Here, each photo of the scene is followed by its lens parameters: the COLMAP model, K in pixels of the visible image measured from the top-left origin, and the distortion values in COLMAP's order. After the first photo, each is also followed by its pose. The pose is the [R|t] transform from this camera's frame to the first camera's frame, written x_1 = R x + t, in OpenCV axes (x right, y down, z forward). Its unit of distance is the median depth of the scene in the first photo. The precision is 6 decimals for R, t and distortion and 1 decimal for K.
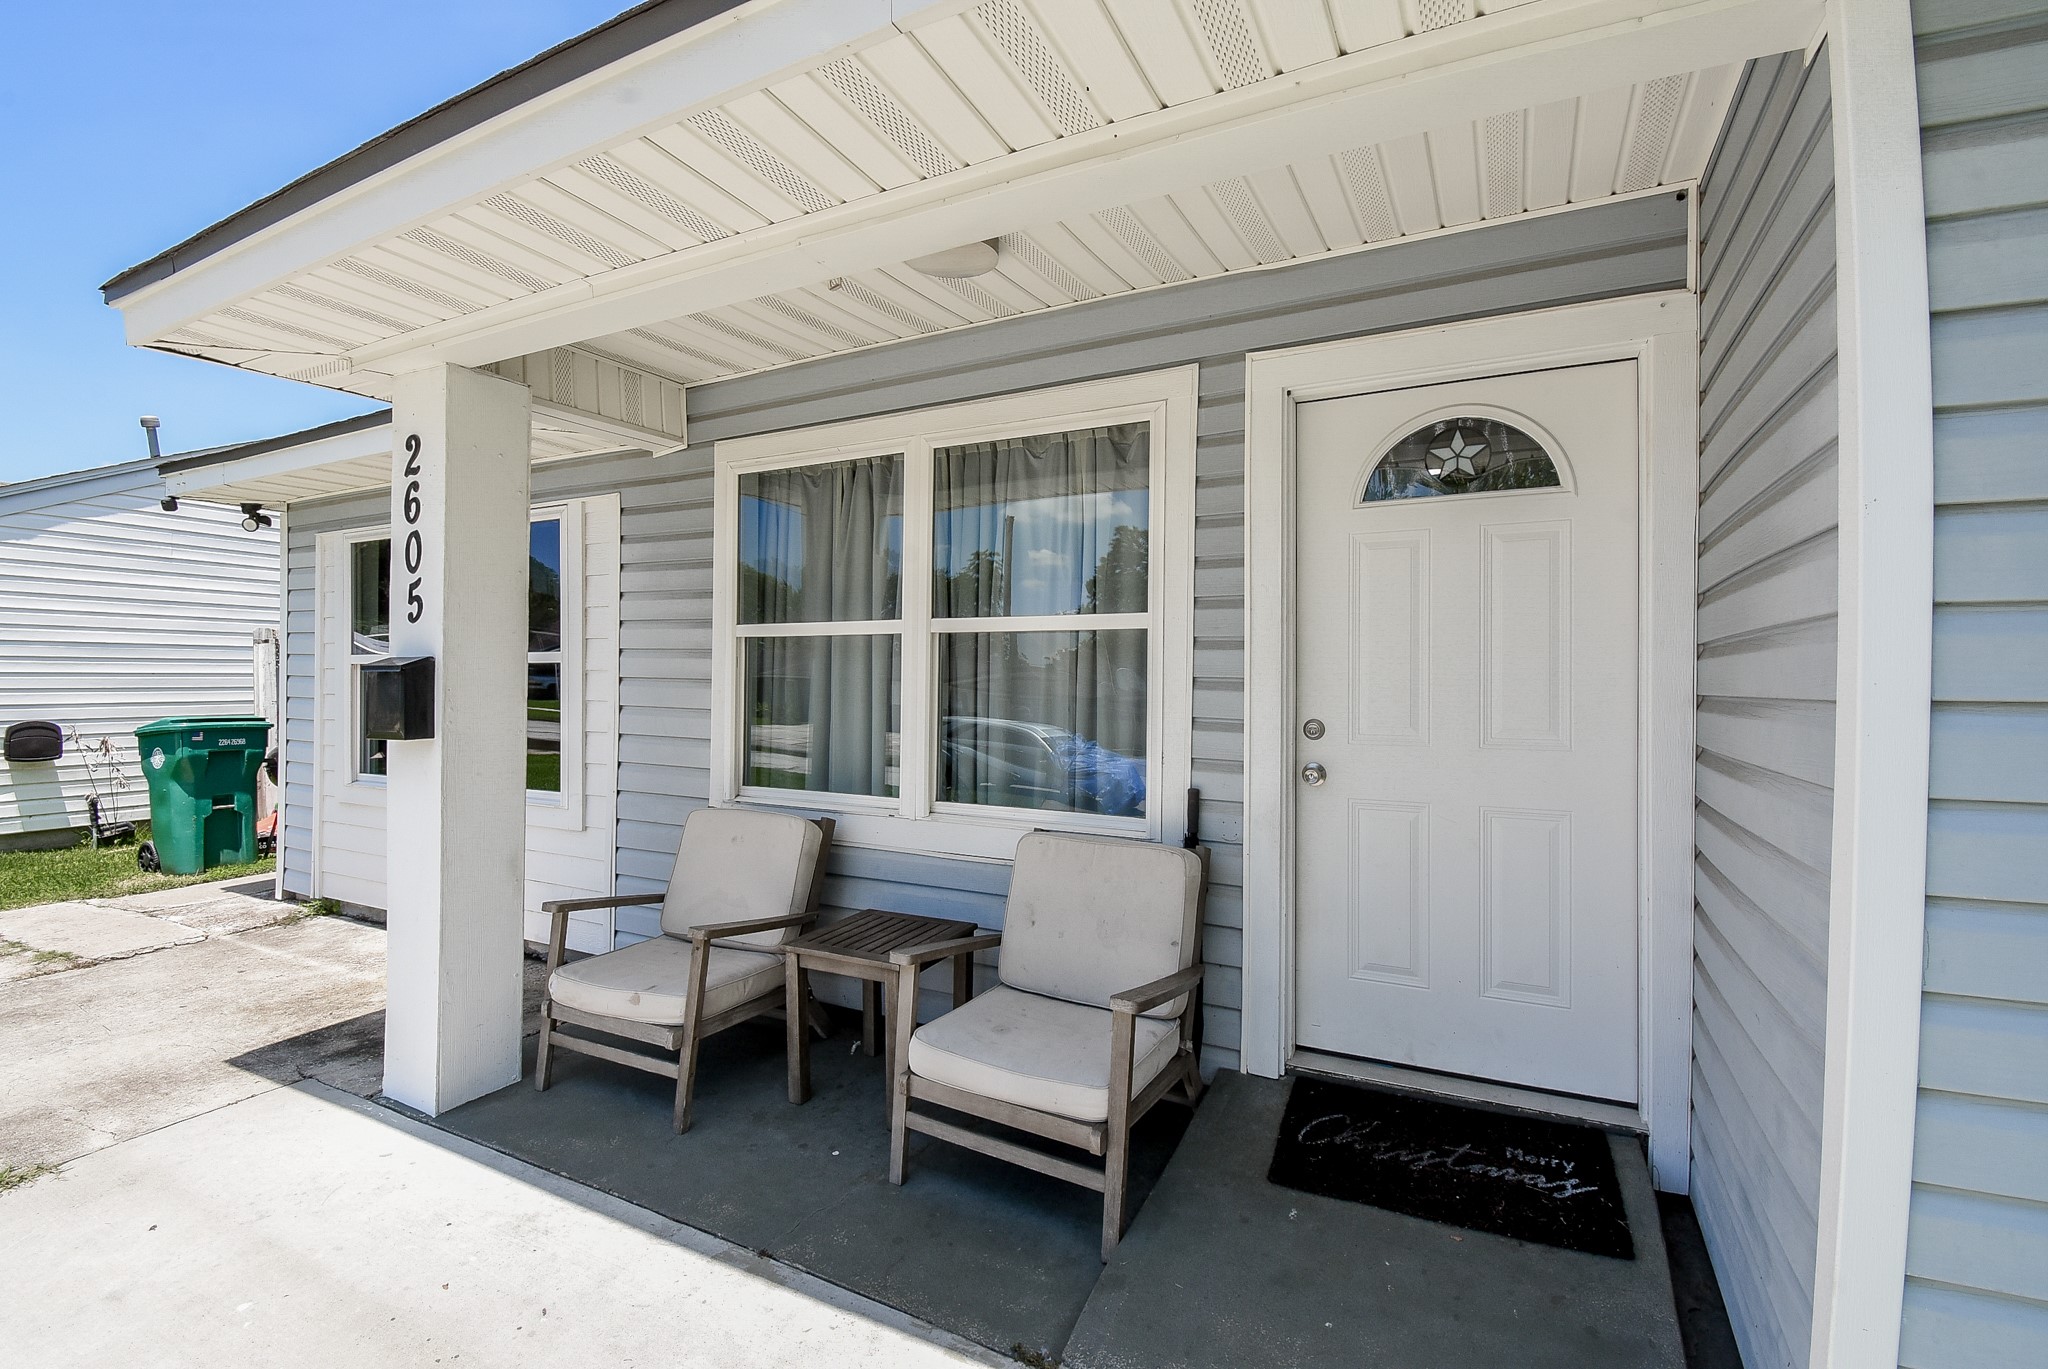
lens RADIAL K [[901.5, 0, 1022.9], [0, 901.5, 677.3], [0, 0, 1]] dist [0.006986, -0.012874]
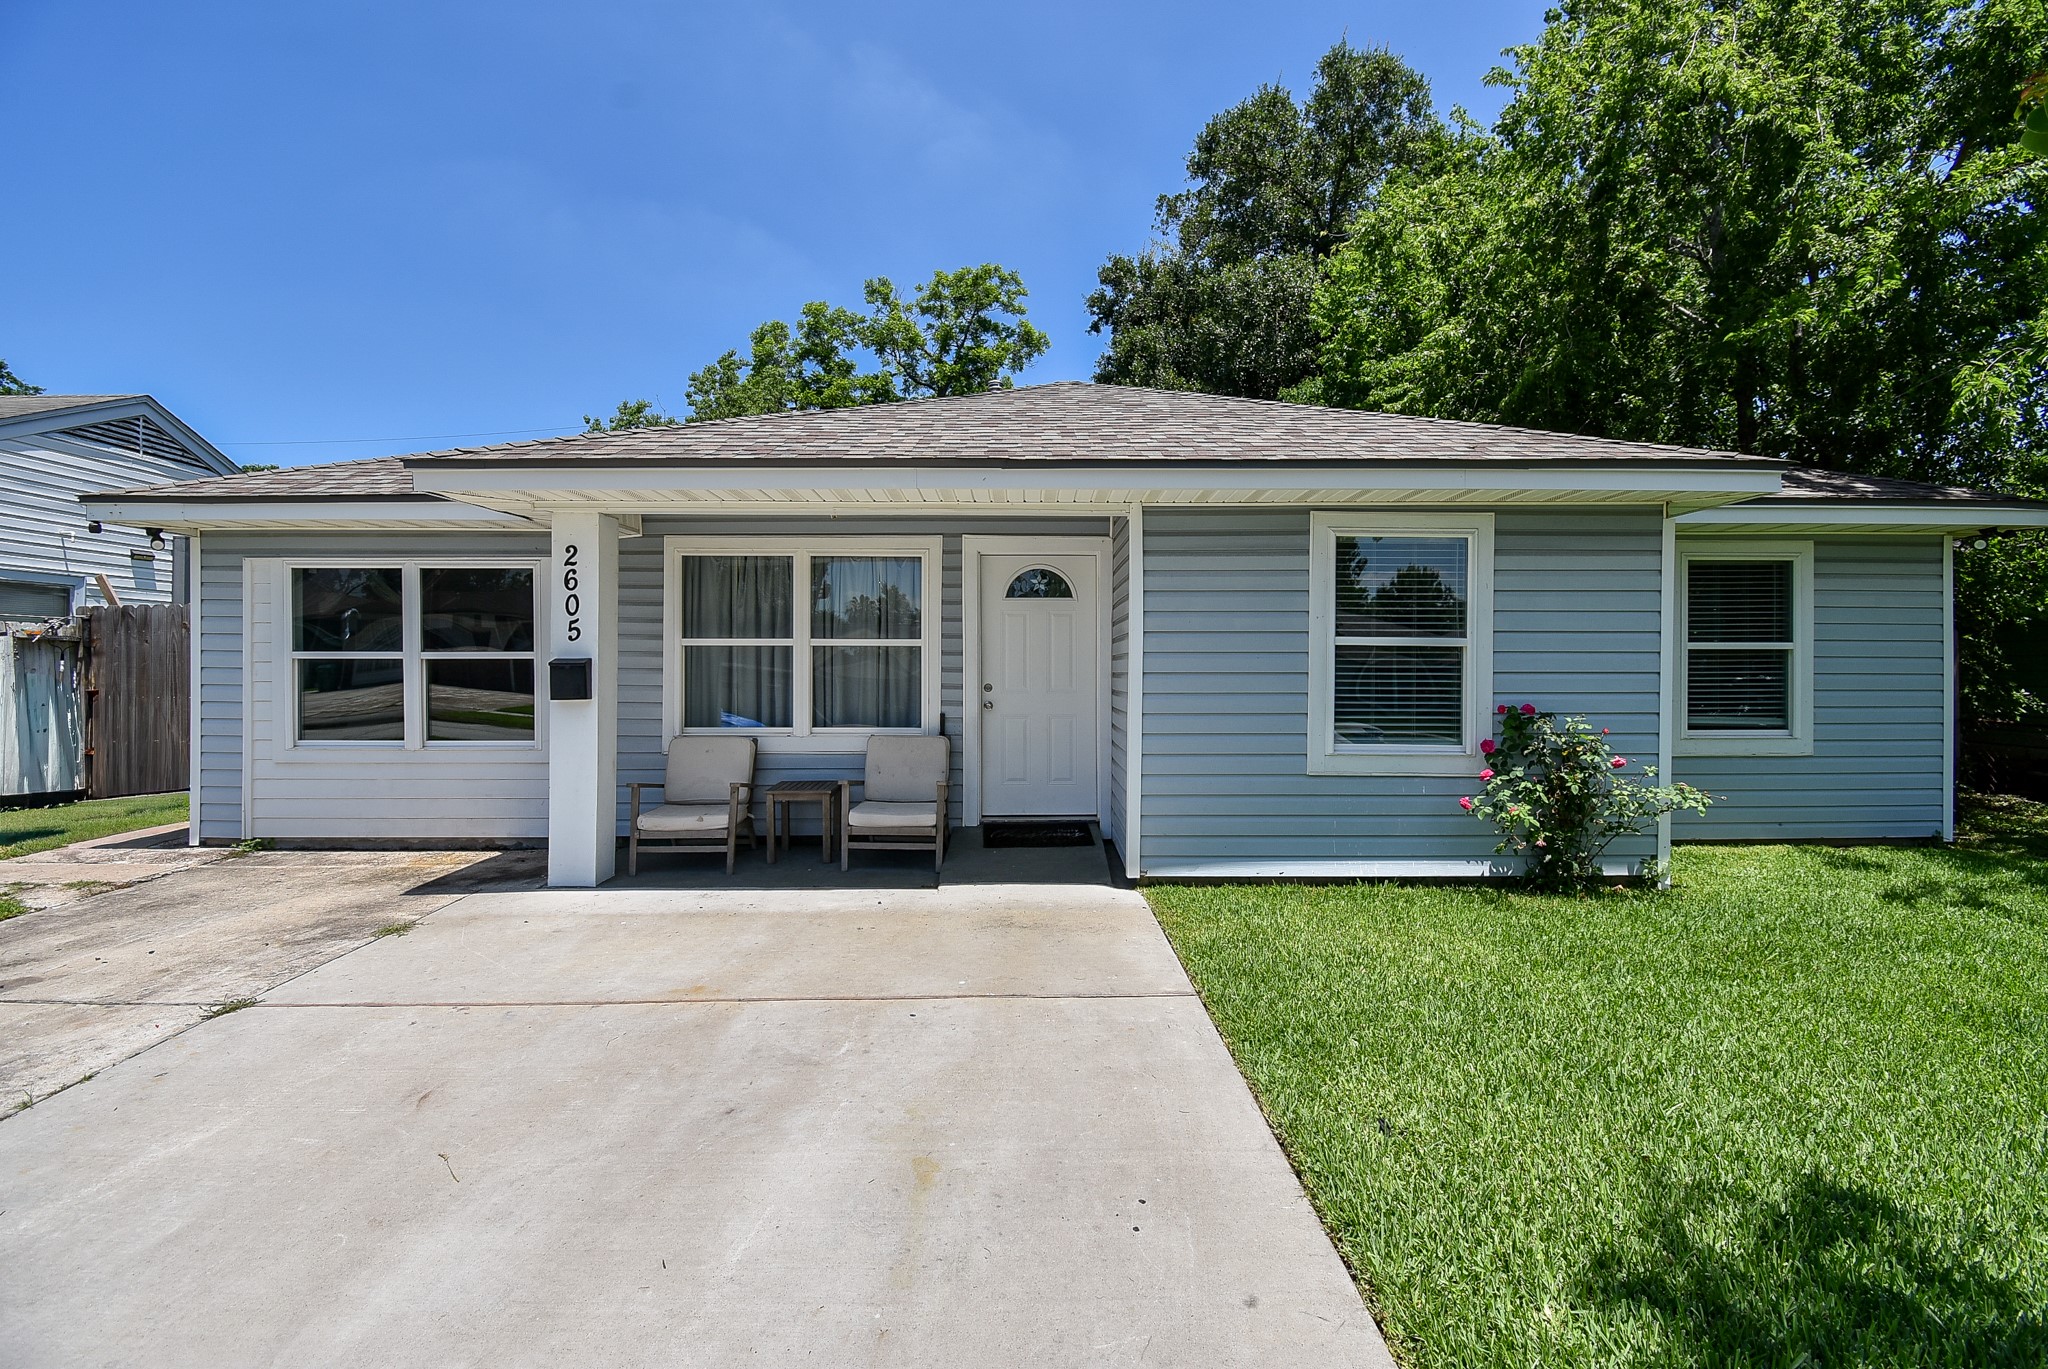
lens RADIAL K [[901.5, 0, 1022.9], [0, 901.5, 677.3], [0, 0, 1]] dist [0.006986, -0.012874]
pose [[0.881678, -0.010122, 0.471742, -0.742619], [0.001827, 0.999836, 0.018040, -0.015305], [-0.471847, -0.015044, 0.881552, -1.199657]]
